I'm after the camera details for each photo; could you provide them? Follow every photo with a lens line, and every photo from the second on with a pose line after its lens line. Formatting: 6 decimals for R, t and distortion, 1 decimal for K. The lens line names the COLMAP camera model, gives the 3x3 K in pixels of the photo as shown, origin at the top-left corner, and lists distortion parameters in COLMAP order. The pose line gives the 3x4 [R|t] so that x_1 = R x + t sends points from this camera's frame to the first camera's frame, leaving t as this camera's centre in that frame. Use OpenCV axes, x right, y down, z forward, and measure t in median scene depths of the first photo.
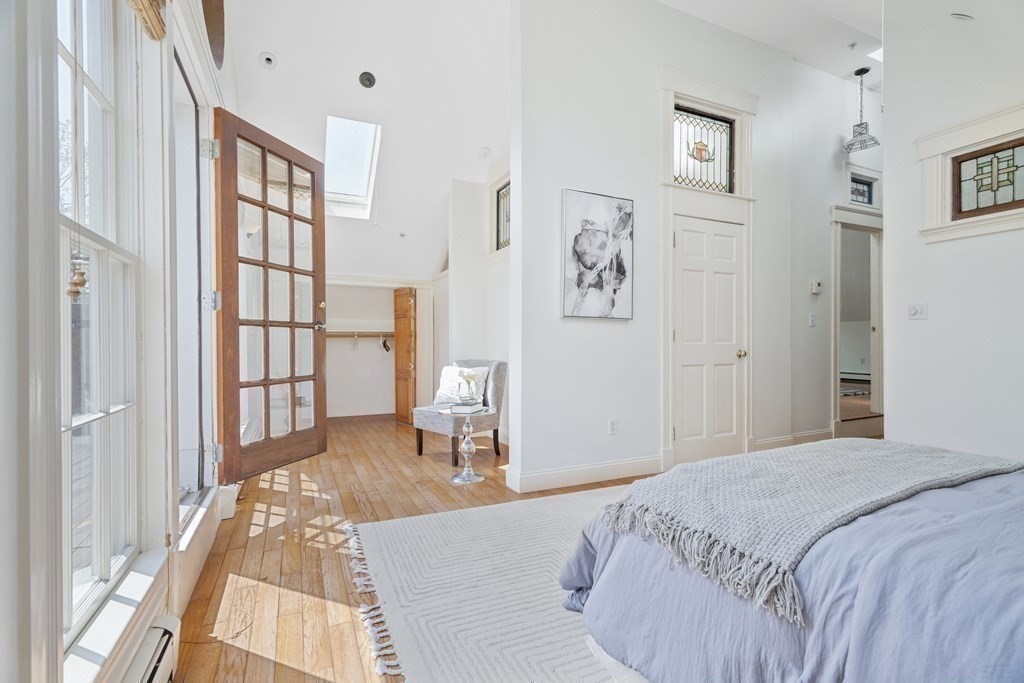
lens RADIAL K [[465.2, 0, 512.0], [0, 465.2, 341.5], [0, 0, 1]] dist [-0.000837, -0.000138]
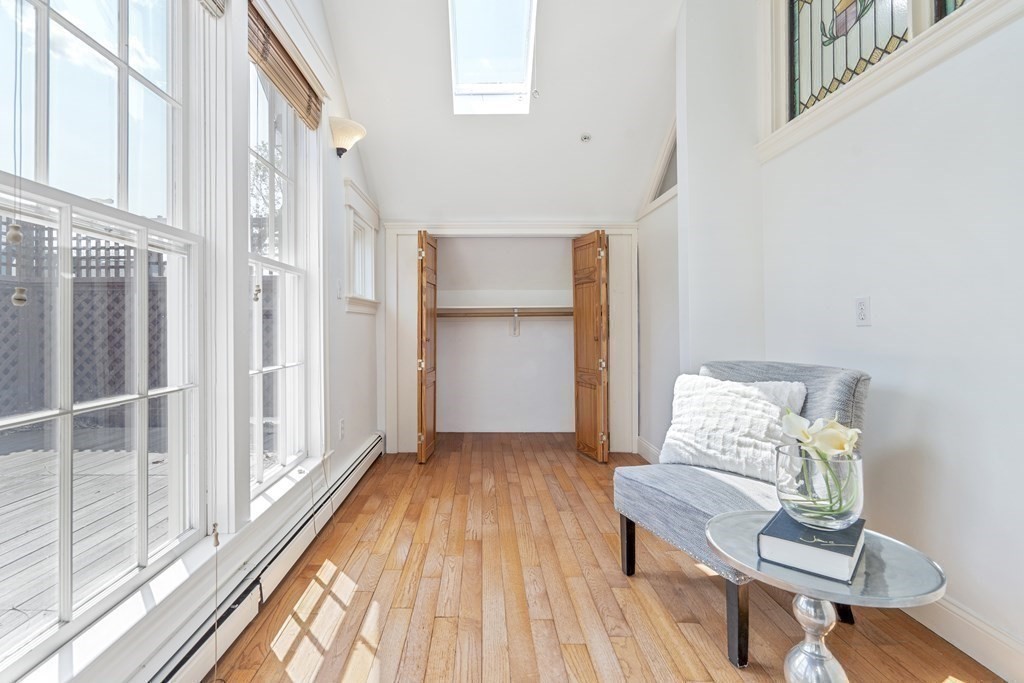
lens RADIAL K [[482.3, 0, 470.7], [0, 482.3, 320.9], [0, 0, 1]] dist [-0.001591, -0.000252]
pose [[0.895178, -0.007337, -0.445649, -0.094124], [0.003835, 0.999954, -0.008760, 0.003169], [0.445693, 0.006133, 0.895165, 0.385652]]
